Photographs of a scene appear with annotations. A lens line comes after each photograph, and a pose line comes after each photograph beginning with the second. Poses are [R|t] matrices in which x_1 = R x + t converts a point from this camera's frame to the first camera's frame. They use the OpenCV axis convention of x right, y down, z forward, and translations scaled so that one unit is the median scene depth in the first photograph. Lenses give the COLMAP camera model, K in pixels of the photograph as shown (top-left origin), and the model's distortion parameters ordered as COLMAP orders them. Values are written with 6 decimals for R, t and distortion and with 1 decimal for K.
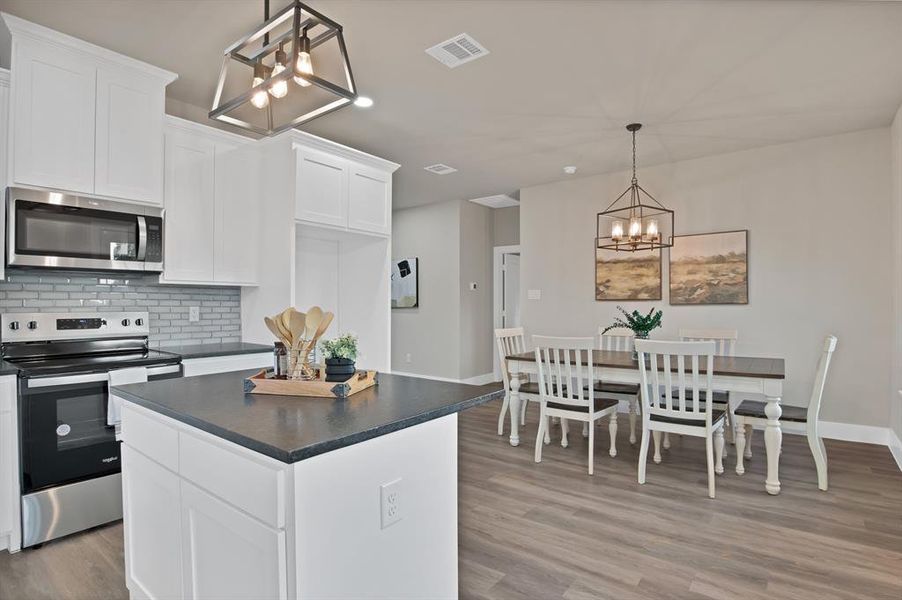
lens RADIAL K [[456.7, 0, 451.0], [0, 456.7, 300.0], [0, 0, 1]] dist [-0.036705, 0.002350]
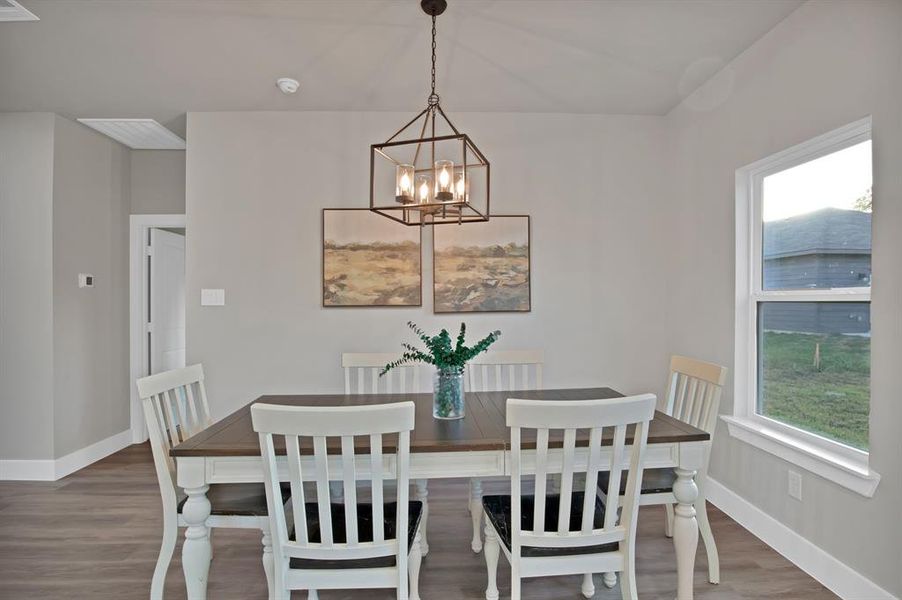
lens RADIAL K [[456.7, 0, 451.0], [0, 456.7, 300.0], [0, 0, 1]] dist [-0.036705, 0.002350]
pose [[0.752637, -0.001437, 0.658435, 0.038402], [0.000036, 0.999998, 0.002141, -0.011604], [-0.658436, -0.001587, 0.752635, 0.453546]]
